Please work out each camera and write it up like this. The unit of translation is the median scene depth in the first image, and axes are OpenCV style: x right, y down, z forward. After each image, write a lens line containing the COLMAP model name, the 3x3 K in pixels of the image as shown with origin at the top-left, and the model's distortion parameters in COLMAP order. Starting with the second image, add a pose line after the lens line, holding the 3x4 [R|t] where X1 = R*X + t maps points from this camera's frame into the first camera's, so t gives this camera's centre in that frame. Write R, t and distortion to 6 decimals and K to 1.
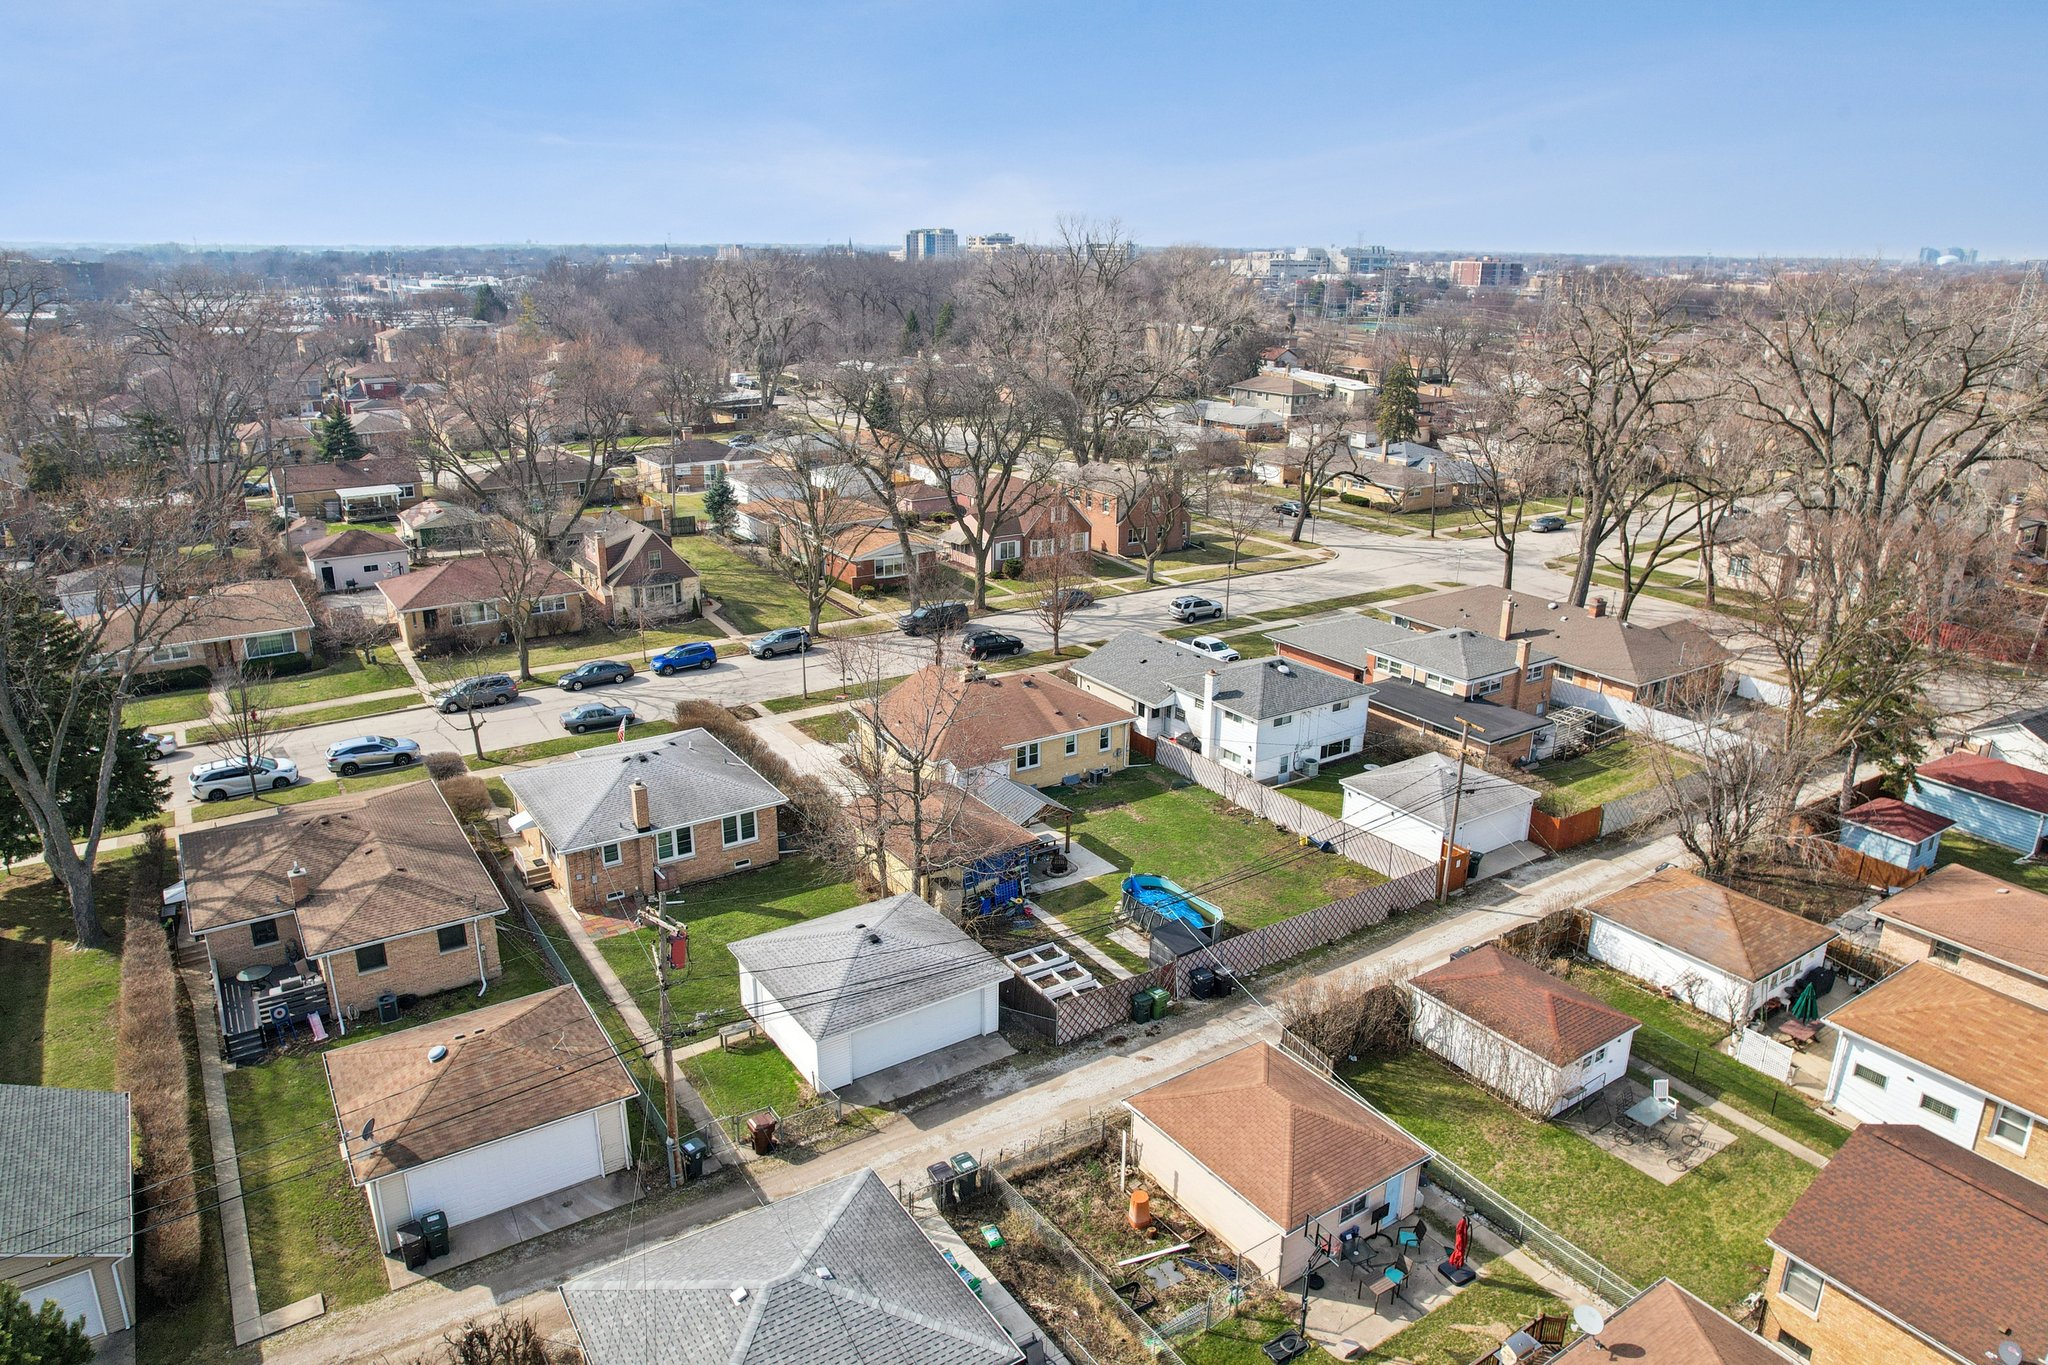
lens RADIAL K [[1340.9, 0, 1024.0], [0, 1340.9, 682.5], [0, 0, 1]] dist [-0.046436, -0.000528]
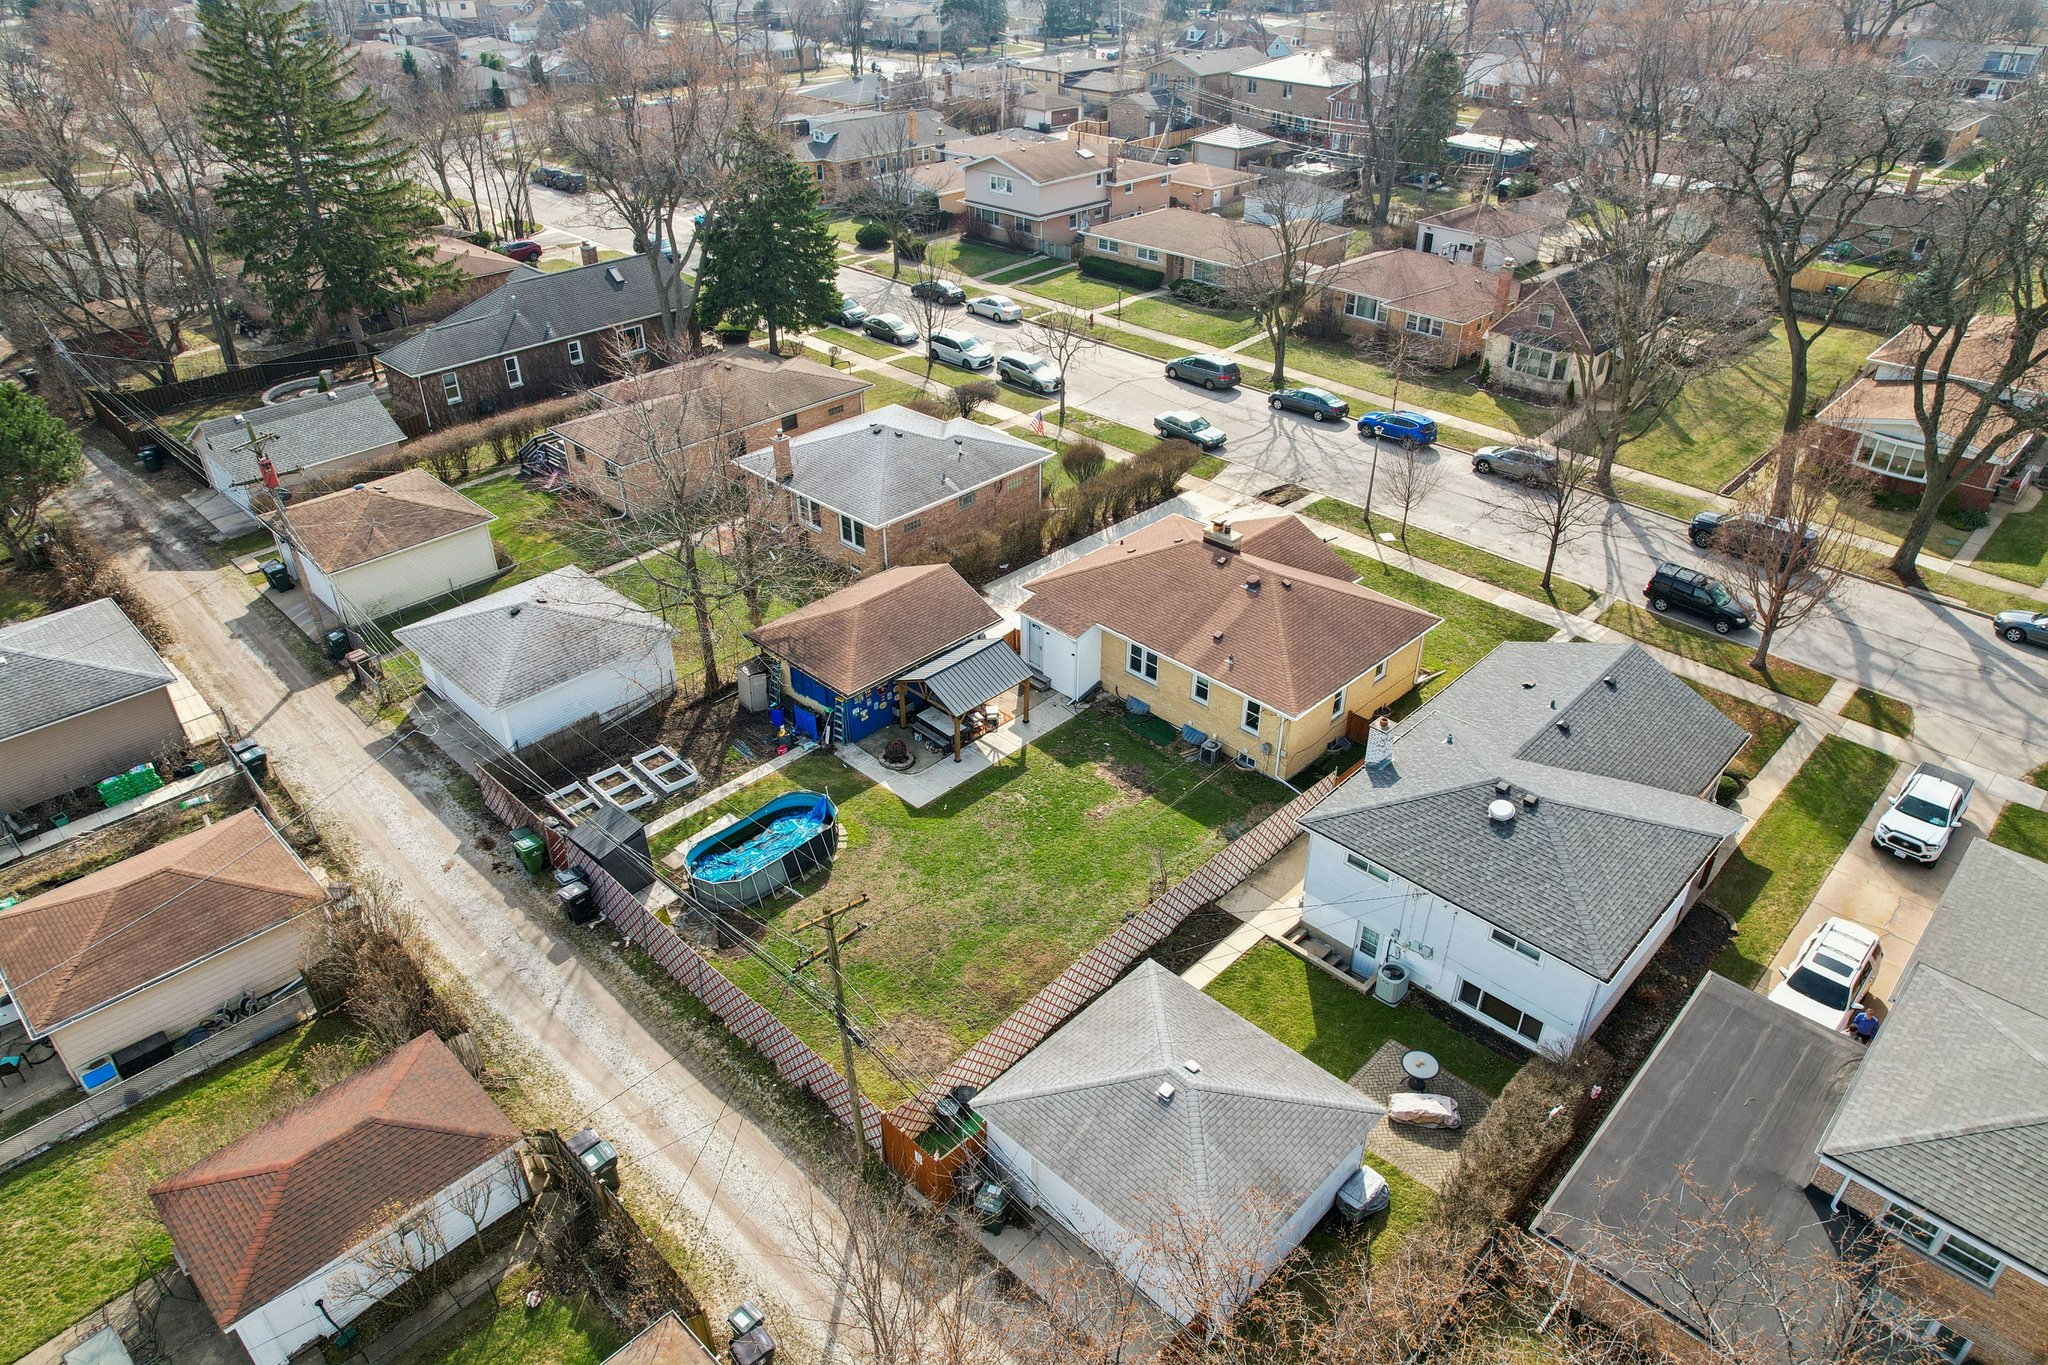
lens RADIAL K [[1331.6, 0, 1030.3], [0, 1331.6, 659.8], [0, 0, 1]] dist [-0.062859, 0.052642]
pose [[0.206839, 0.500640, -0.840582, 0.540955], [-0.303299, 0.849646, 0.431407, -0.214814], [0.930176, 0.165716, 0.327583, 0.672595]]
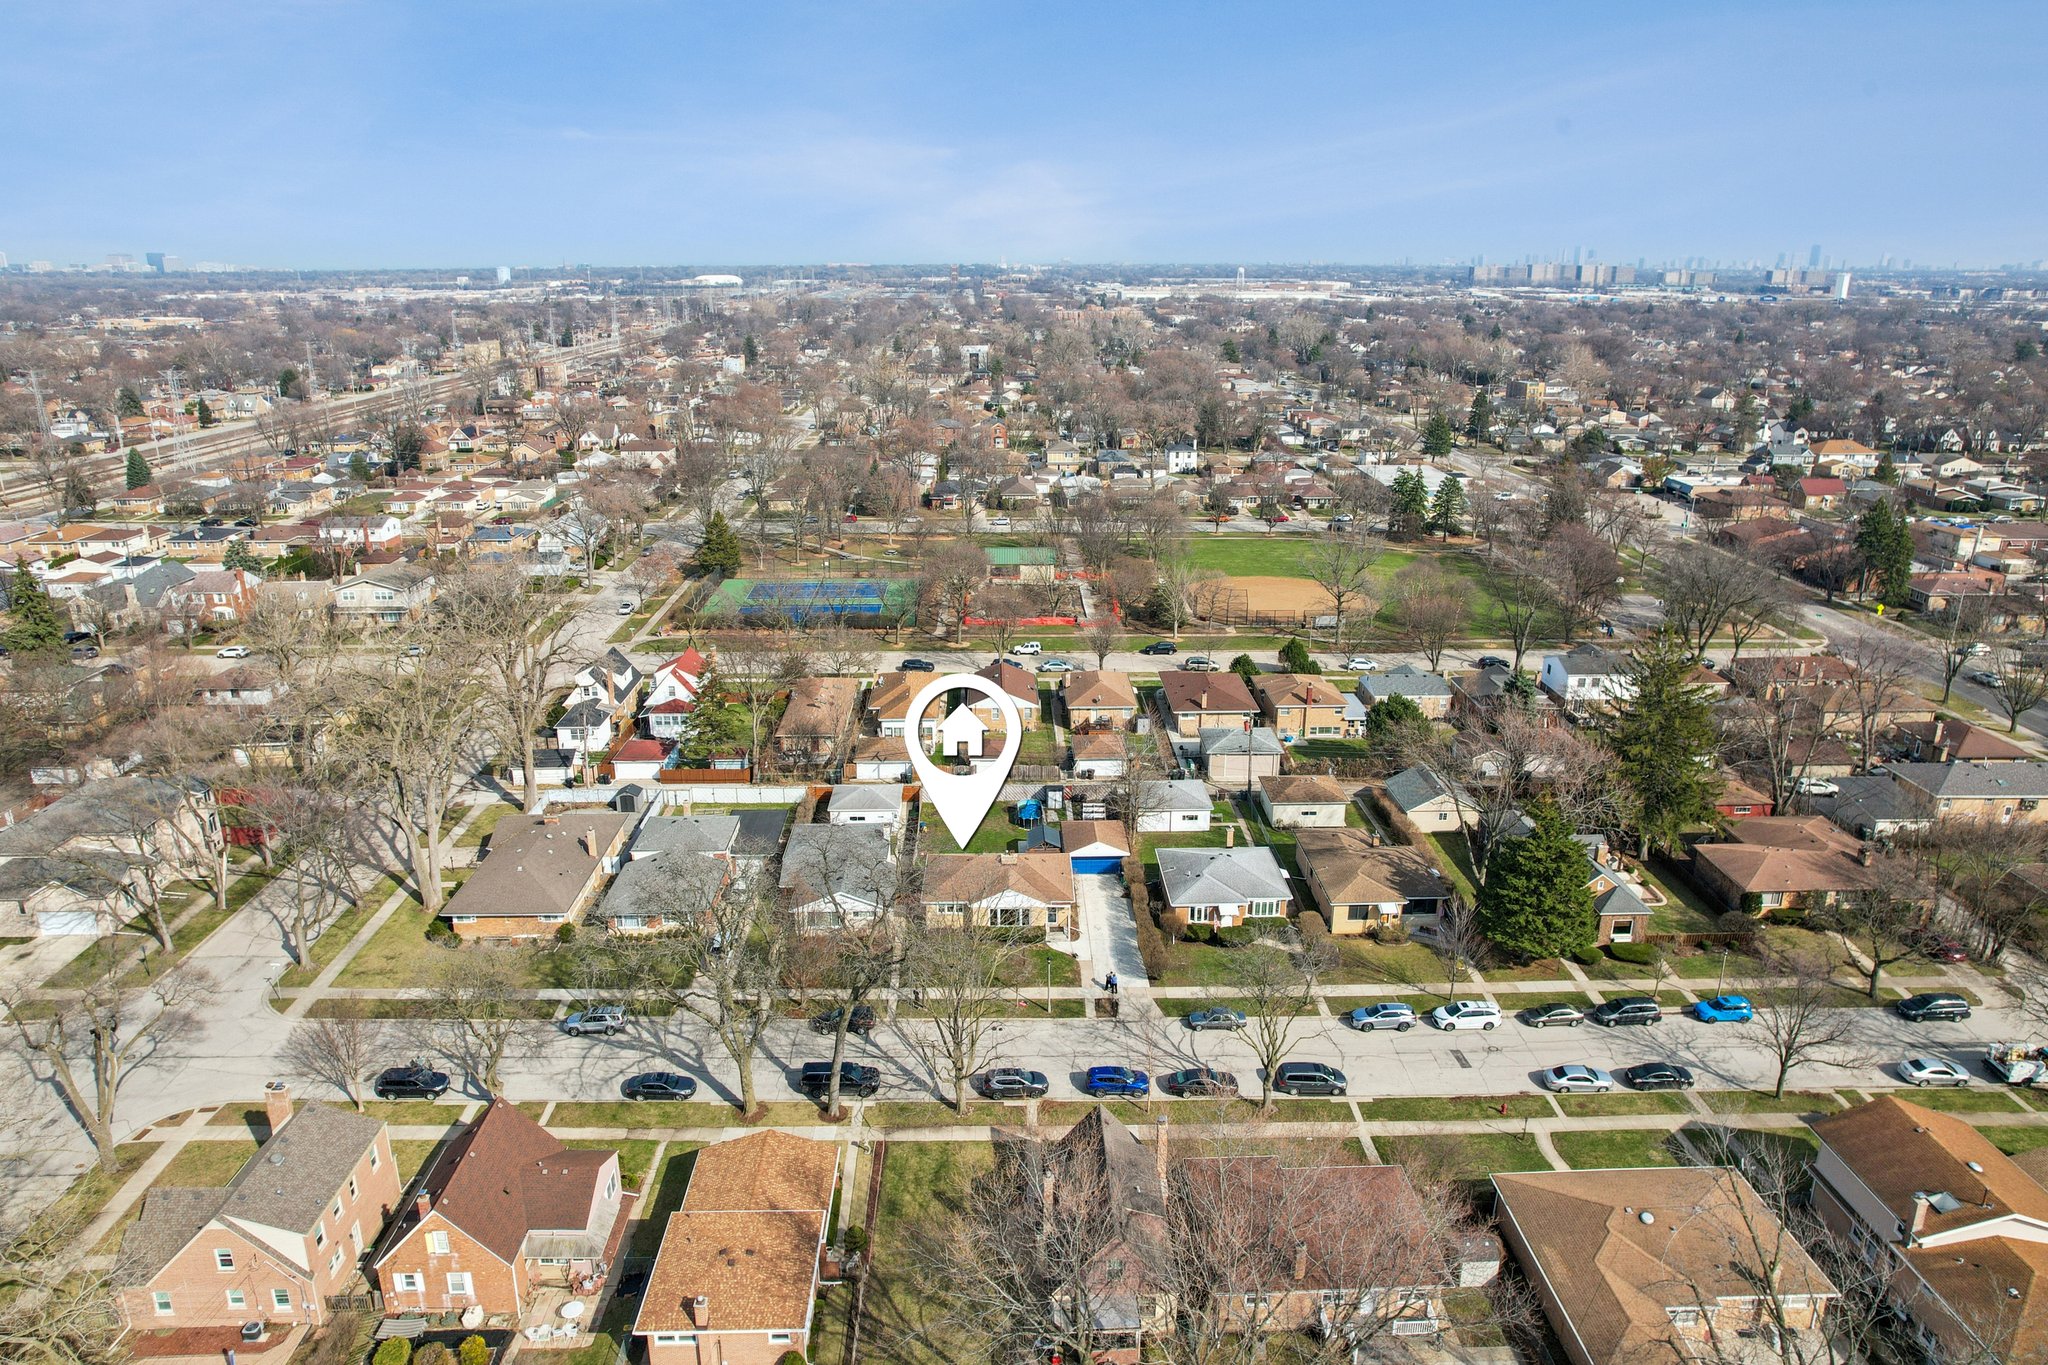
lens RADIAL K [[1331.6, 0, 1030.3], [0, 1331.6, 659.8], [0, 0, 1]] dist [-0.062859, 0.052642]
pose [[-0.850751, -0.161671, 0.500085, -0.783956], [0.153512, 0.833579, 0.530642, -1.014102], [-0.502650, 0.528213, -0.684350, 1.886629]]
